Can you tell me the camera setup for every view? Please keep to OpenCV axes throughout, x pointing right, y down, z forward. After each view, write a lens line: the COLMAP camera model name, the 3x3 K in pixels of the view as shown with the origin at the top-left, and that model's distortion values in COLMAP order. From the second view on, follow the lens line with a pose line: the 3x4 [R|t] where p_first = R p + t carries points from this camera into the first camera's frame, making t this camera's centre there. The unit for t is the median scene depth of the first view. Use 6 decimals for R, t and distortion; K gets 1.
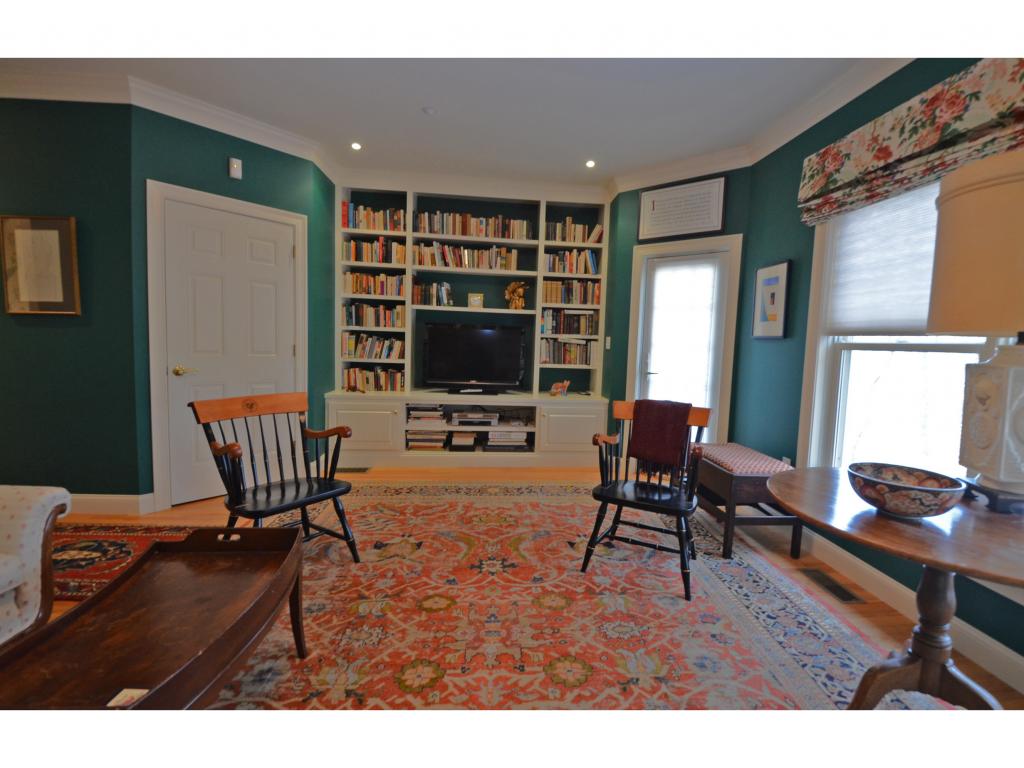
lens RADIAL K [[444.4, 0, 522.4], [0, 444.4, 382.3], [0, 0, 1]] dist [-0.009826, -0.000510]
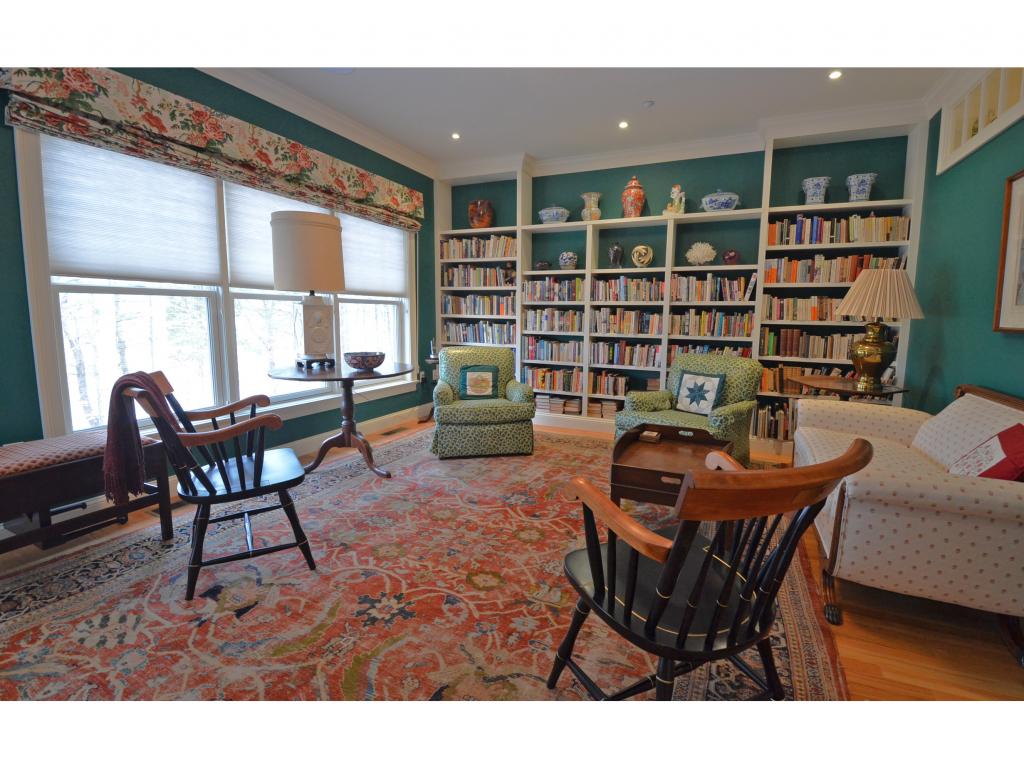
lens RADIAL K [[444.4, 0, 518.5], [0, 444.4, 388.7], [0, 0, 1]] dist [-0.009826, -0.000510]
pose [[-0.863418, -0.135533, 0.485942, -0.618743], [-0.002923, 0.964564, 0.263832, -0.144661], [-0.504480, 0.226377, -0.833219, 1.549783]]
